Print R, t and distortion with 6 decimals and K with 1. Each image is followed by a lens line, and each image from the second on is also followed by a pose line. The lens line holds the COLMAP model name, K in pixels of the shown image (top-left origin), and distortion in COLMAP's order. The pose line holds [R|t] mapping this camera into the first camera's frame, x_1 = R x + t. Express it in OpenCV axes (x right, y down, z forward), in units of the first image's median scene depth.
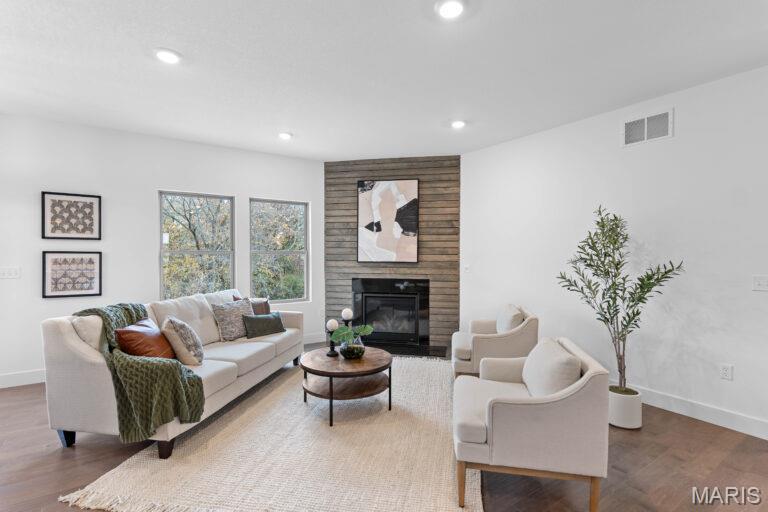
lens RADIAL K [[367.9, 0, 371.6], [0, 367.9, 257.3], [0, 0, 1]] dist [0.001232, 0.005553]
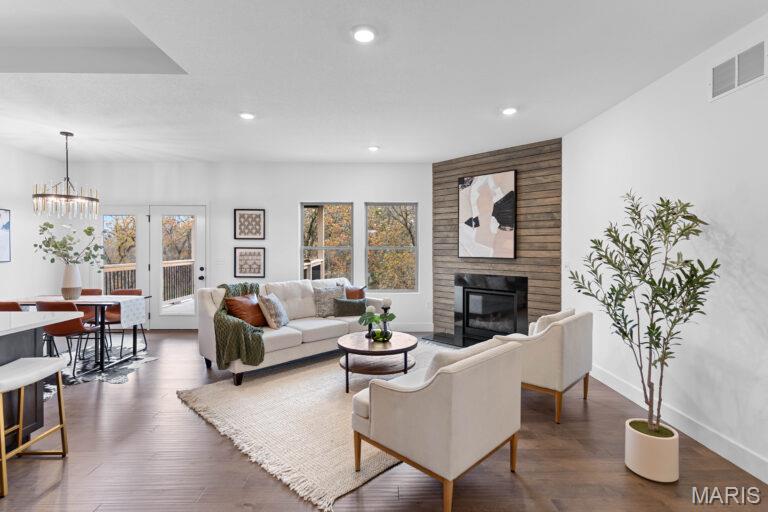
lens RADIAL K [[367.9, 0, 389.0], [0, 367.9, 250.1], [0, 0, 1]] dist [0.001232, 0.005553]
pose [[0.840610, 0.002814, -0.541633, 0.473790], [-0.006027, 0.999973, -0.004158, -0.002038], [0.541607, 0.006760, 0.840604, 0.045130]]
